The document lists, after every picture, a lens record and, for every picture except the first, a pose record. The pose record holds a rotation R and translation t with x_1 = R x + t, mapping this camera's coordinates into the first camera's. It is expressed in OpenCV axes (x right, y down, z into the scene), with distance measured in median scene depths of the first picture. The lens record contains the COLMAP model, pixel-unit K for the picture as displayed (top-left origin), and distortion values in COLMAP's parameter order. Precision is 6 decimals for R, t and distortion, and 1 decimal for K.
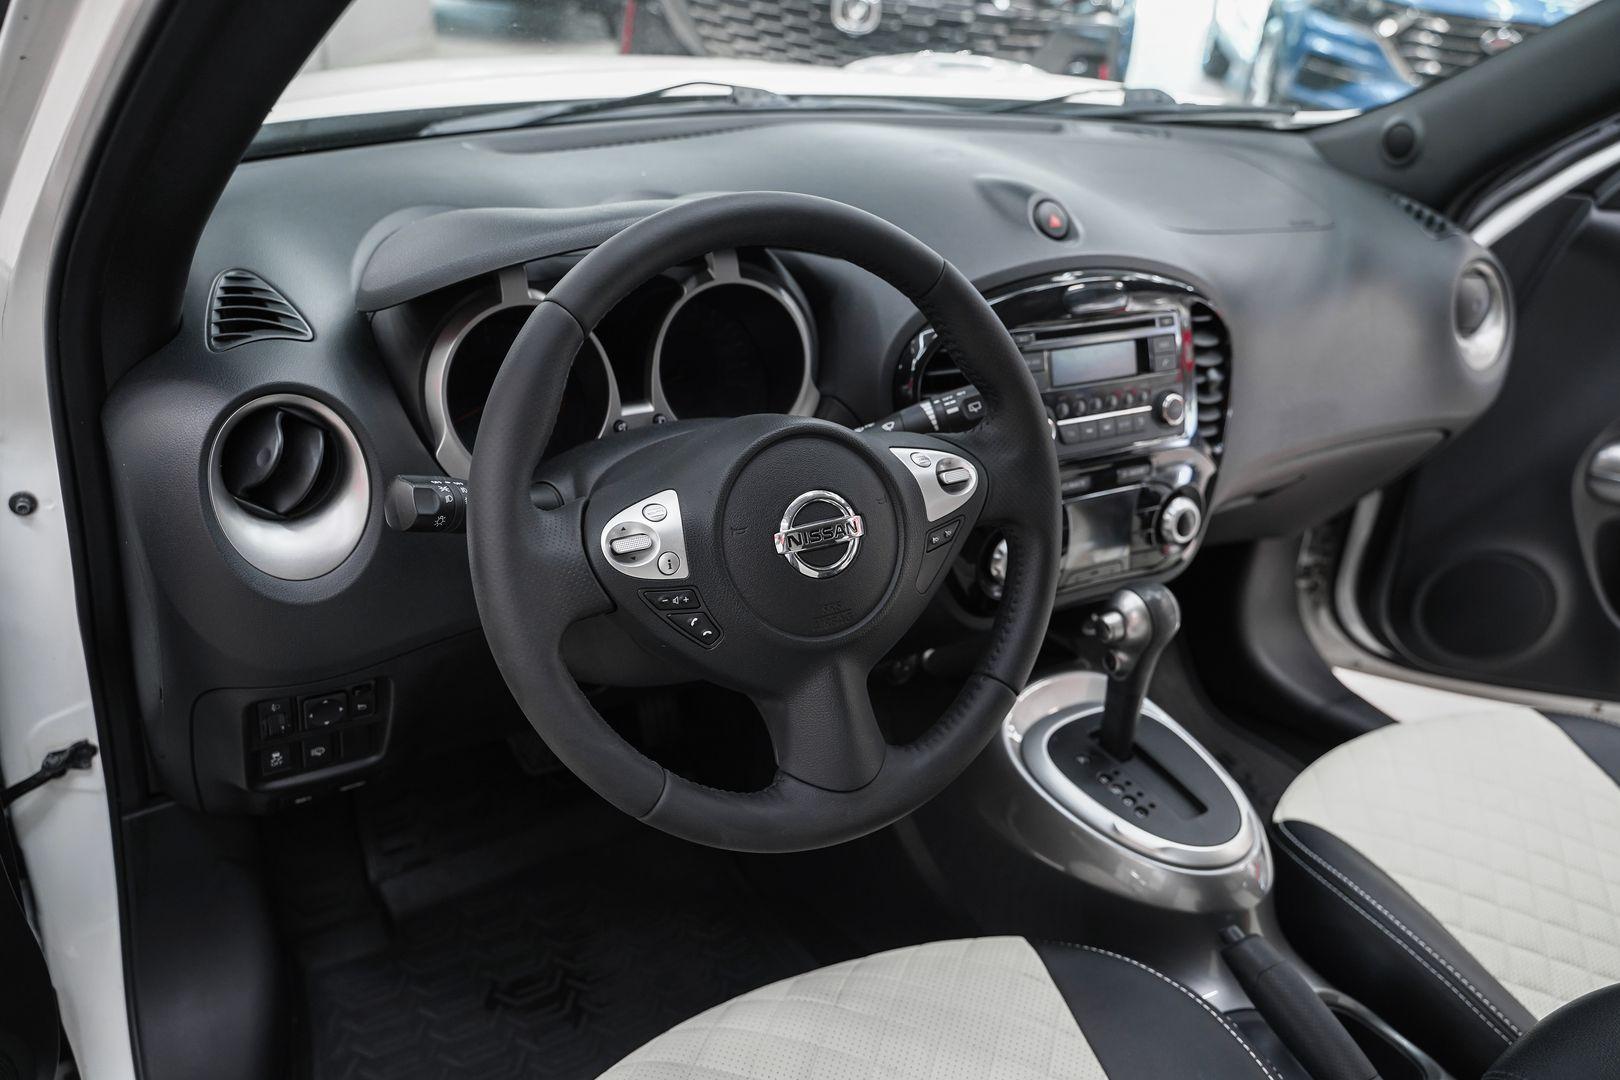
lens RADIAL K [[1285.5, 0, 817.5], [0, 1285.5, 529.8], [0, 0, 1]] dist [-0.073910, 0.055315]
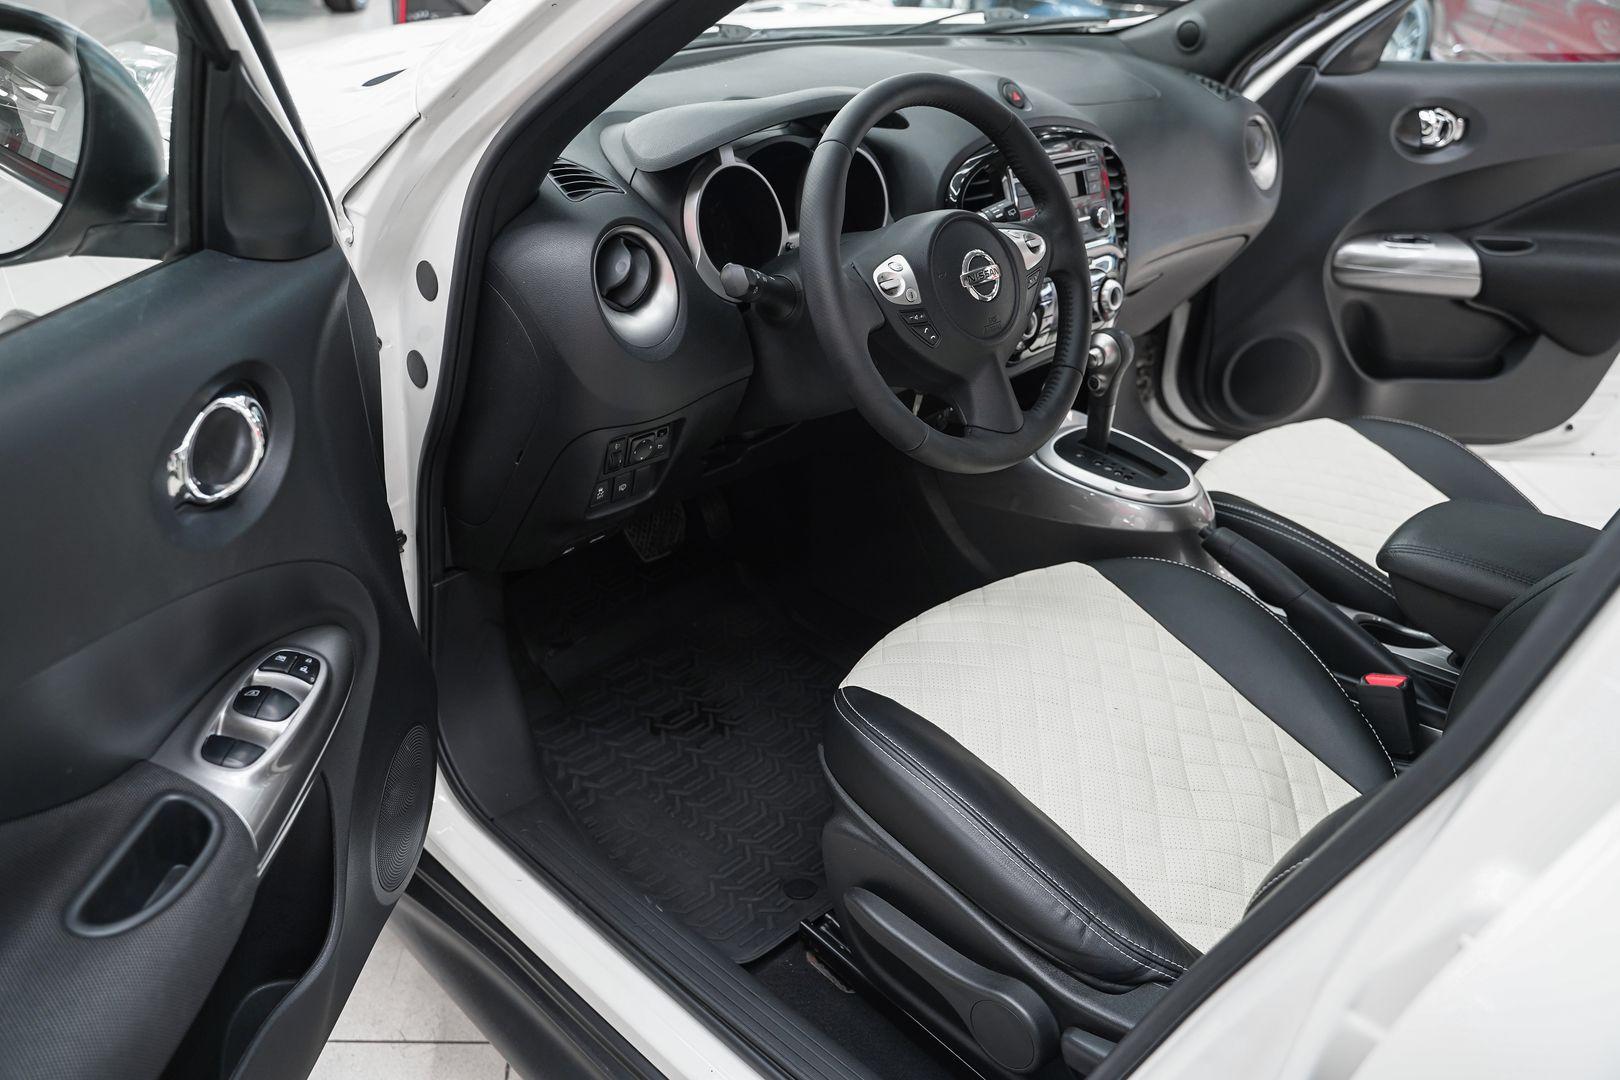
lens RADIAL K [[1285.5, 0, 810.4], [0, 1285.5, 538.7], [0, 0, 1]] dist [-0.073910, 0.055315]
pose [[0.970256, -0.141785, 0.196213, -0.378757], [0.134170, 0.989612, 0.051640, 0.146100], [-0.201496, -0.023779, 0.979201, -0.378010]]
